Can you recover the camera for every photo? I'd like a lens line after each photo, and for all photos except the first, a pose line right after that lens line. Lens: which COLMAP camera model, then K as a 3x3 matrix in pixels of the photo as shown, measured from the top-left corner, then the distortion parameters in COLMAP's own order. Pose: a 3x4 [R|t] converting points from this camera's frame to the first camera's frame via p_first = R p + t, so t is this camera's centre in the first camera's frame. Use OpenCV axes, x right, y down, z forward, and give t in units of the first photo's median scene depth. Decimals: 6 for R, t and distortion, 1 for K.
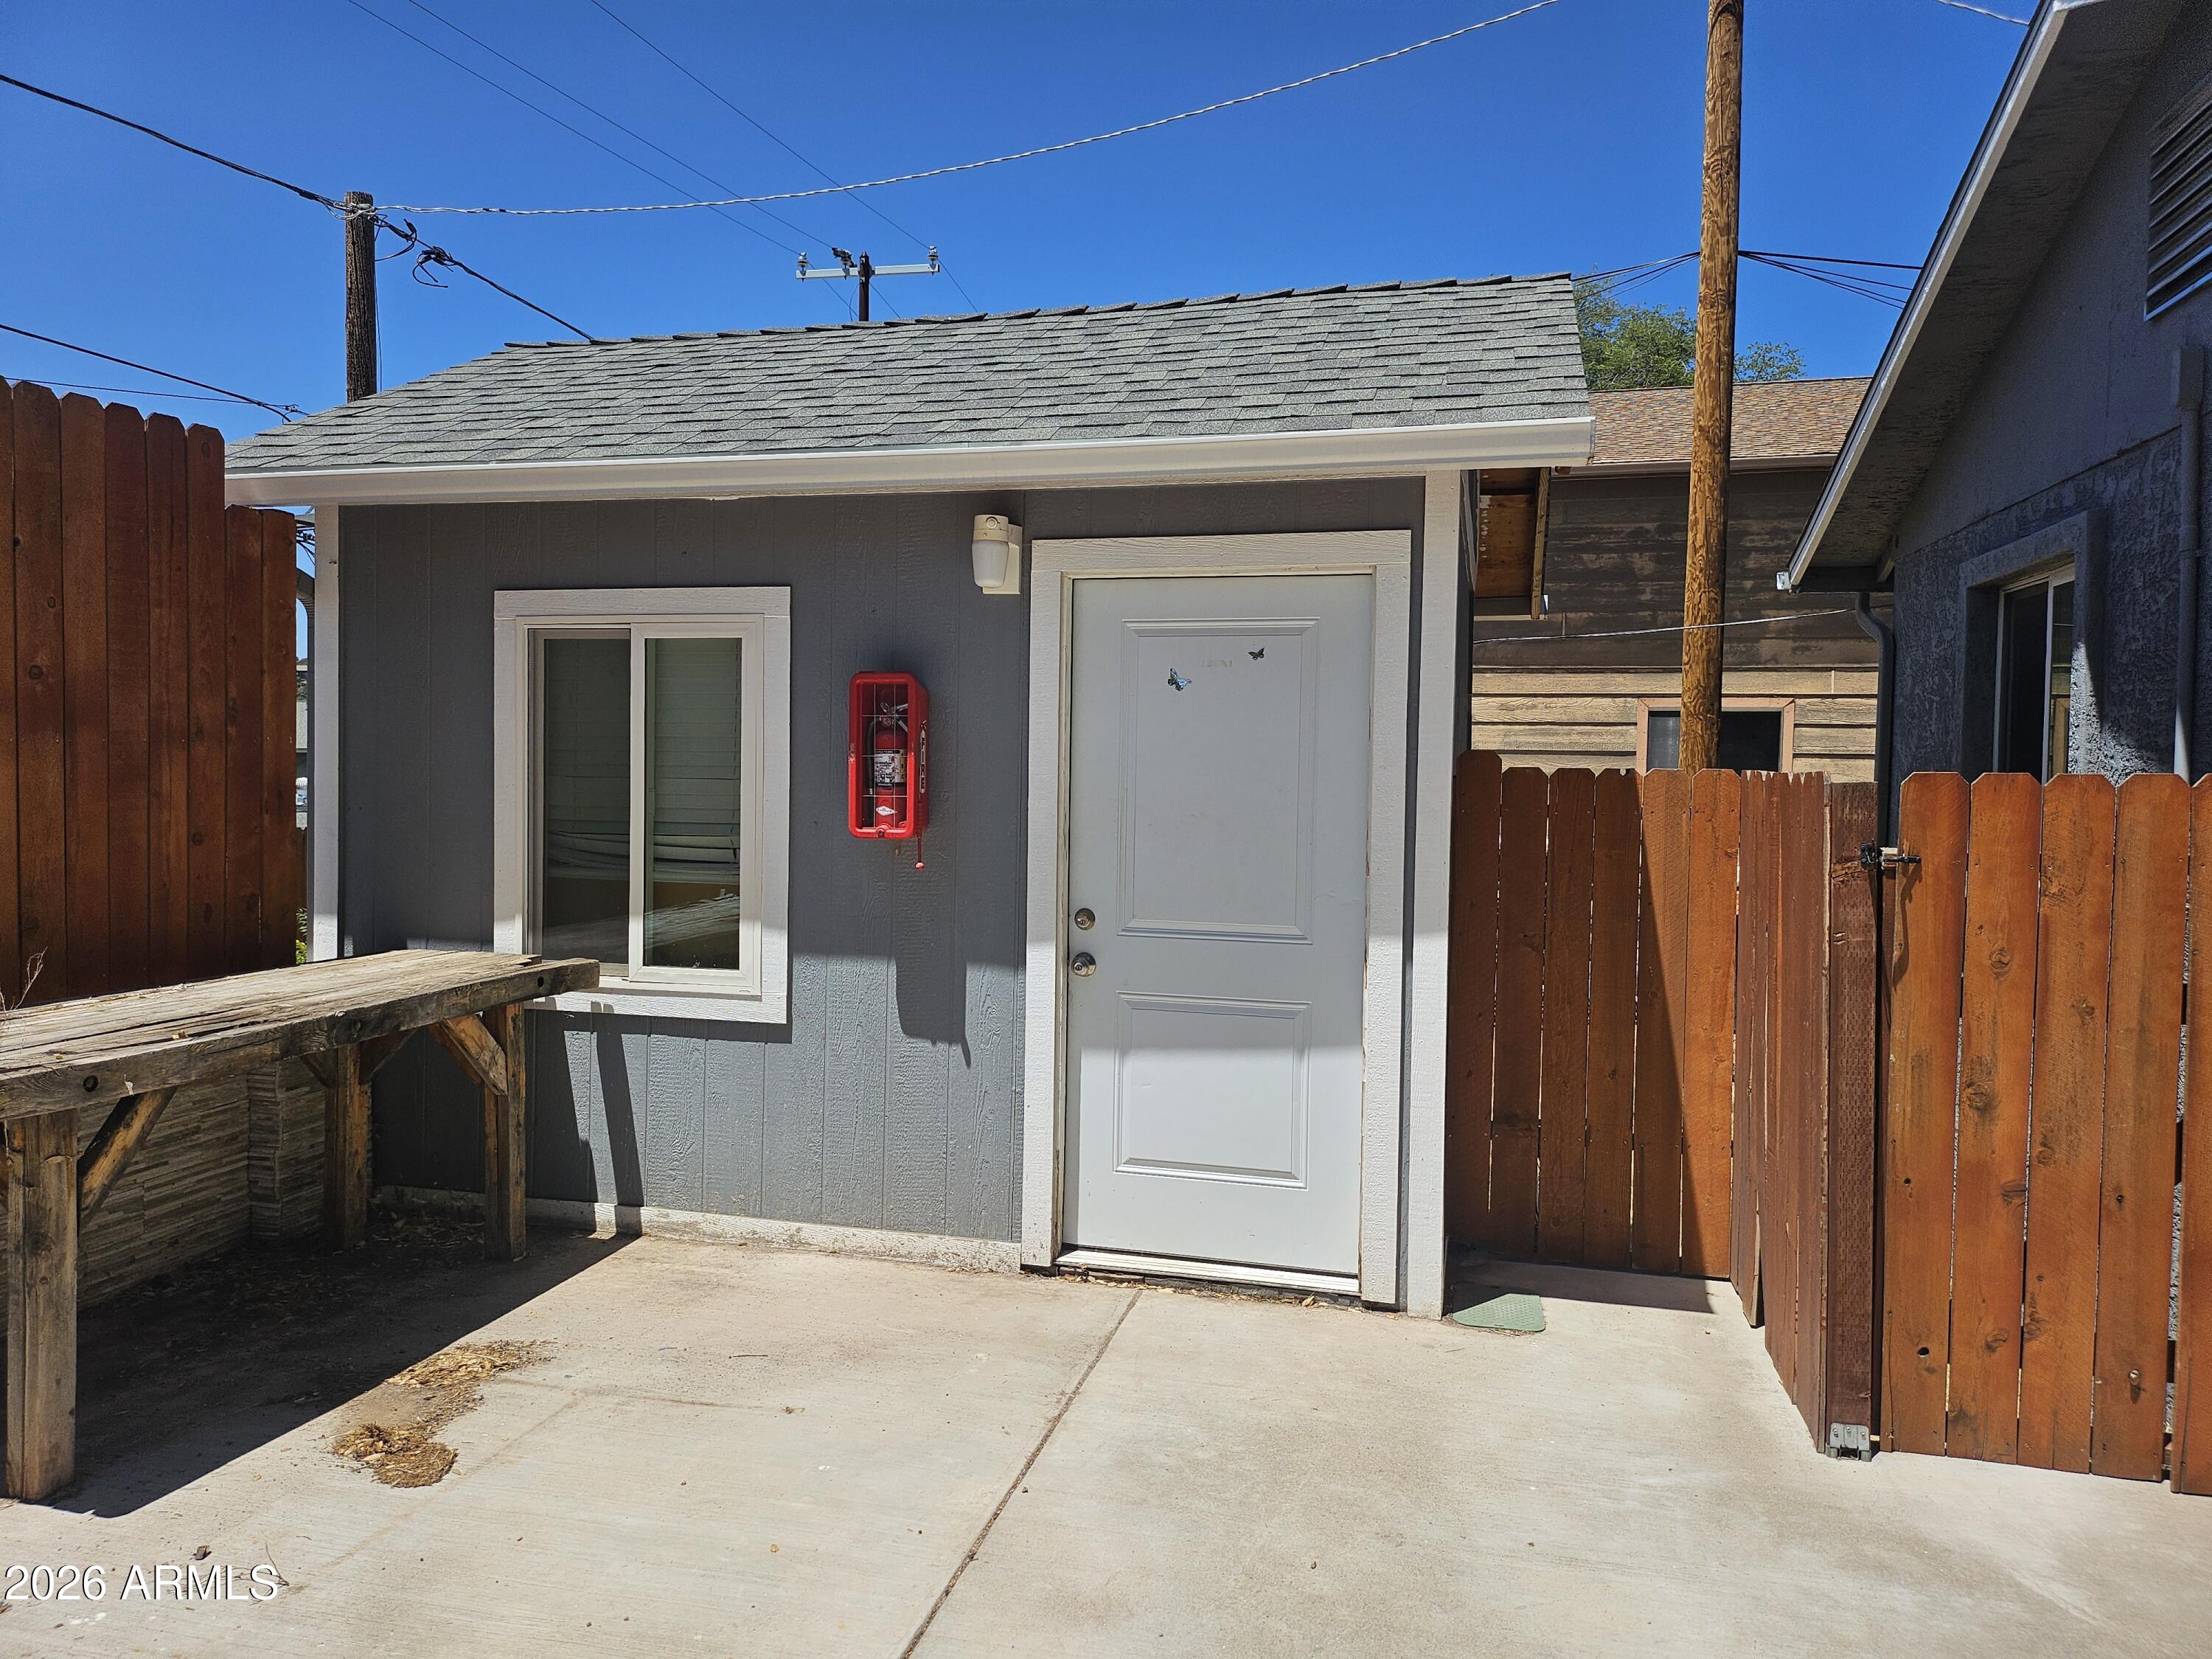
lens RADIAL K [[1553.1, 0, 1110.3], [0, 1553.1, 809.7], [0, 0, 1]] dist [0.035115, -0.040094]
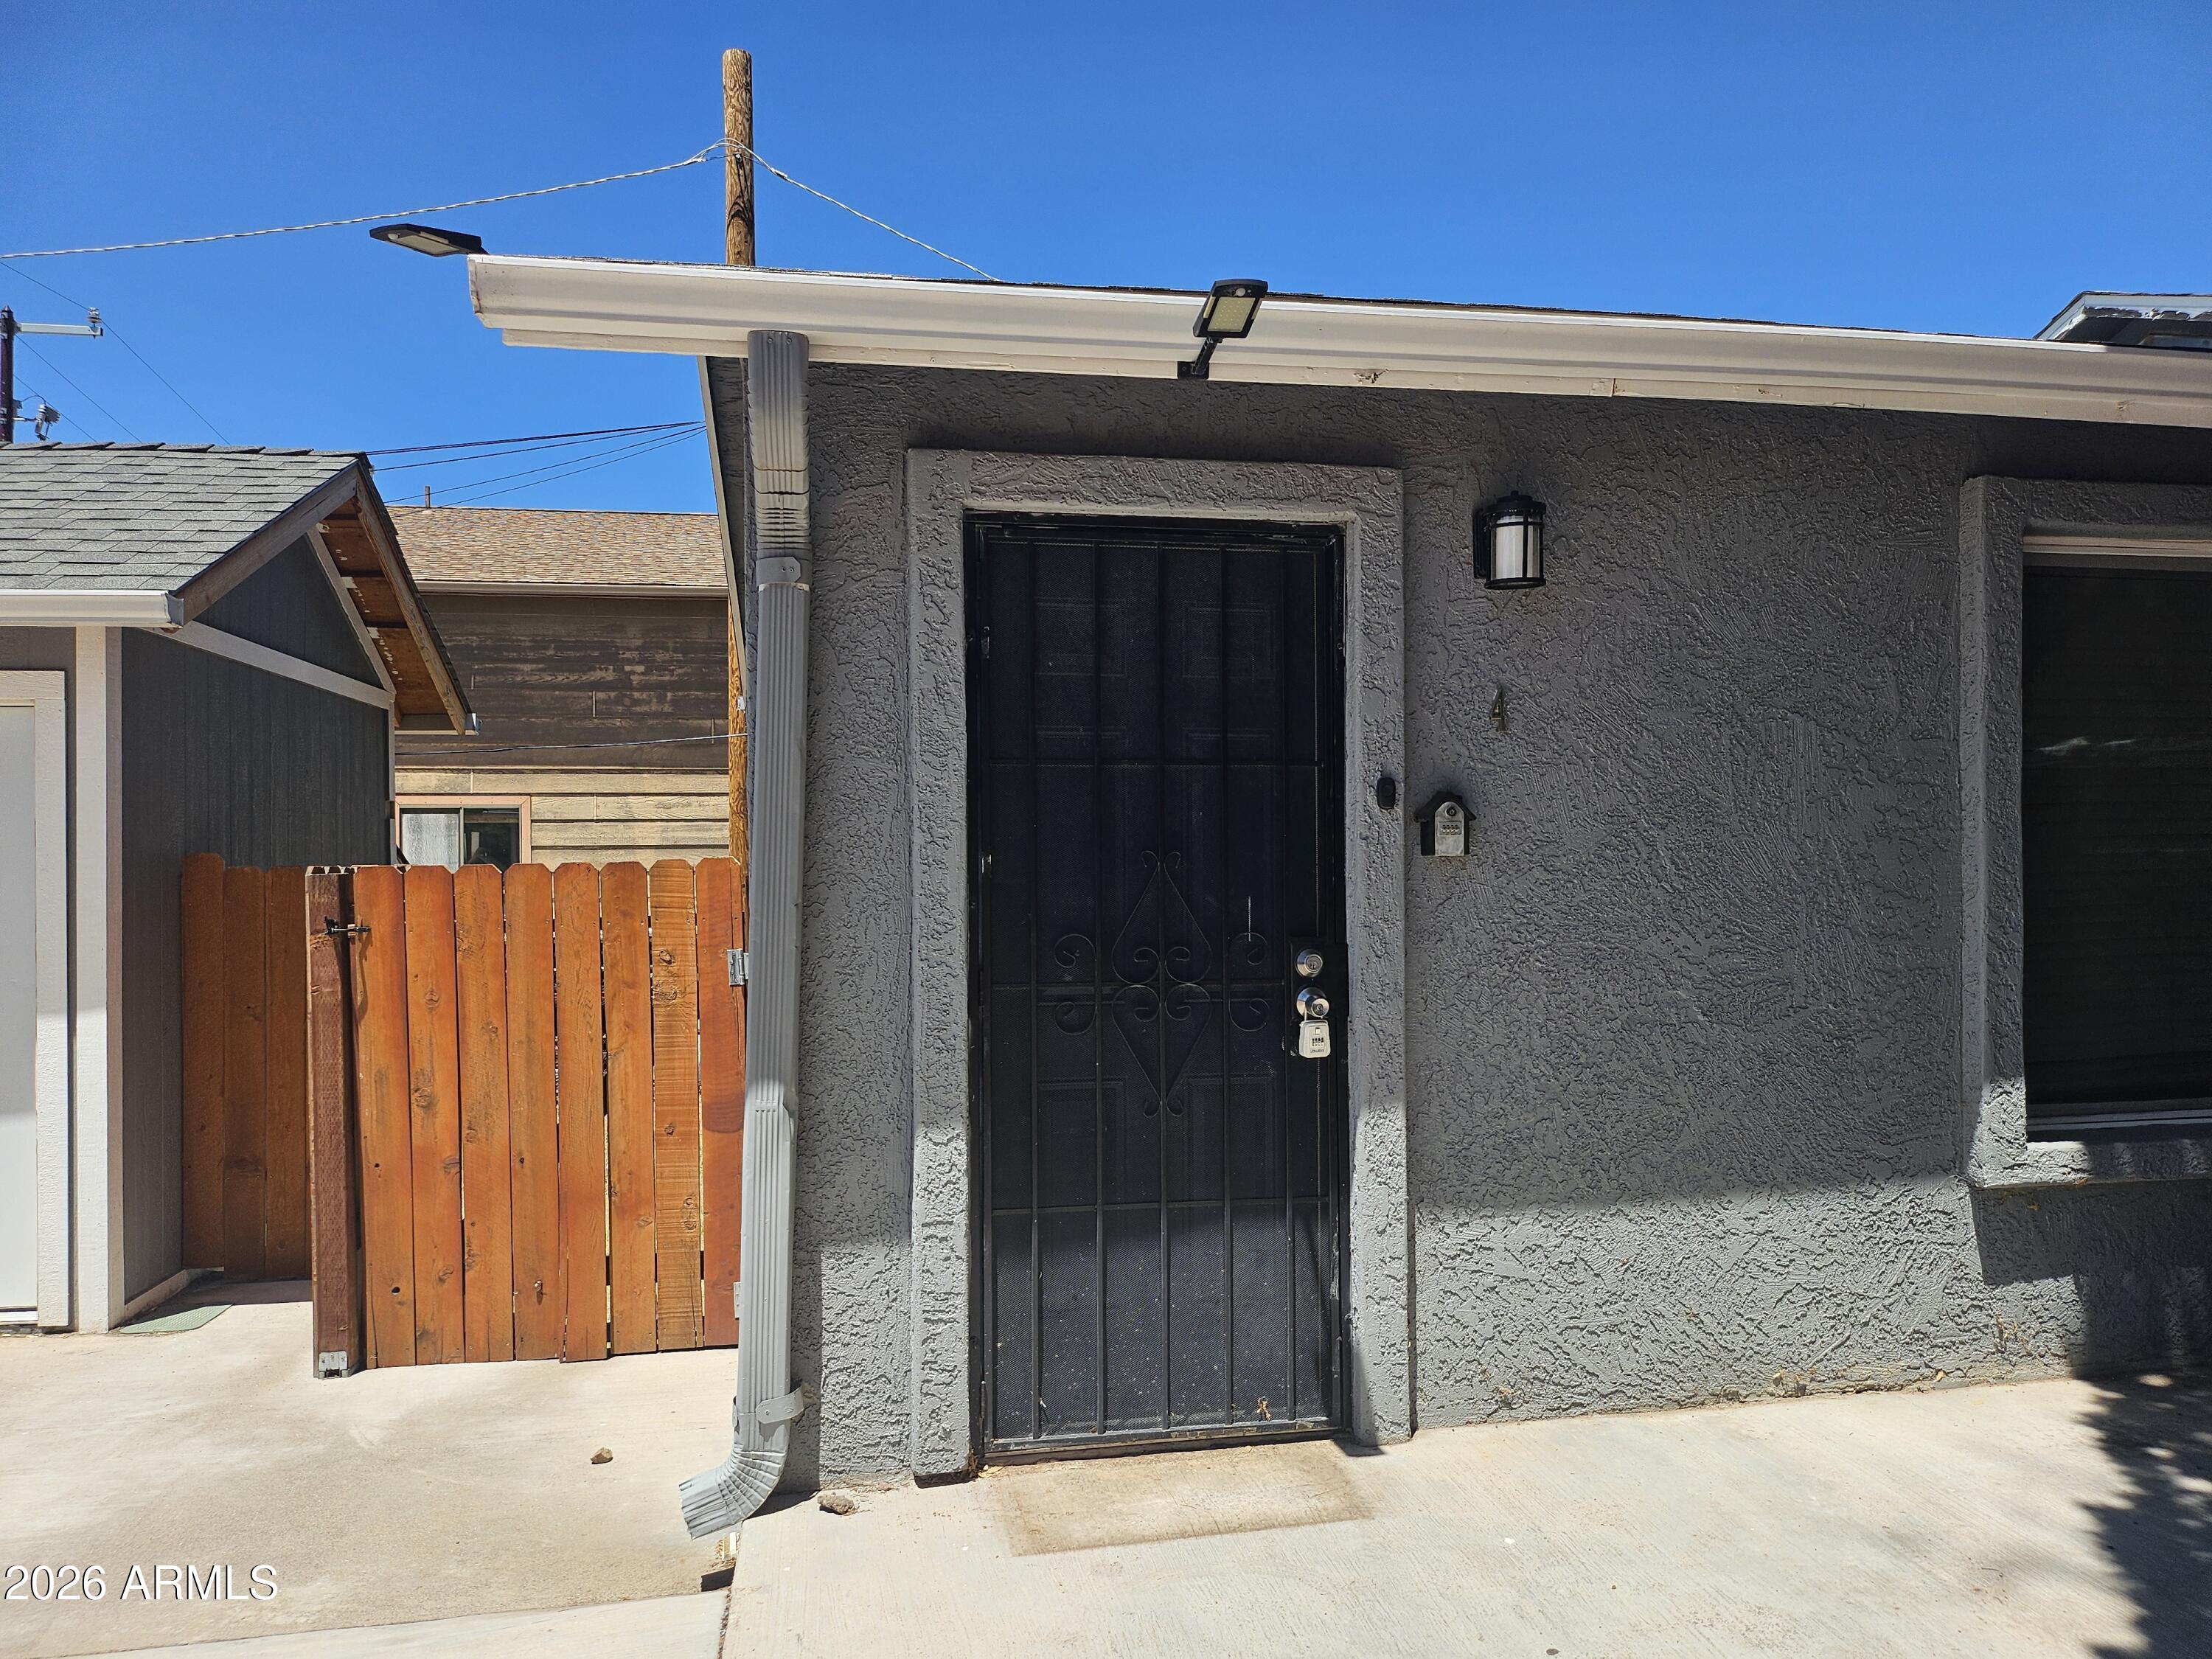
lens RADIAL K [[1553.1, 0, 1112.0], [0, 1553.1, 850.5], [0, 0, 1]] dist [0.035115, -0.040094]
pose [[0.921496, -0.021863, 0.387773, 0.577968], [0.034904, 0.999036, -0.026617, 0.021780], [-0.386817, 0.038063, 0.921371, -0.513625]]
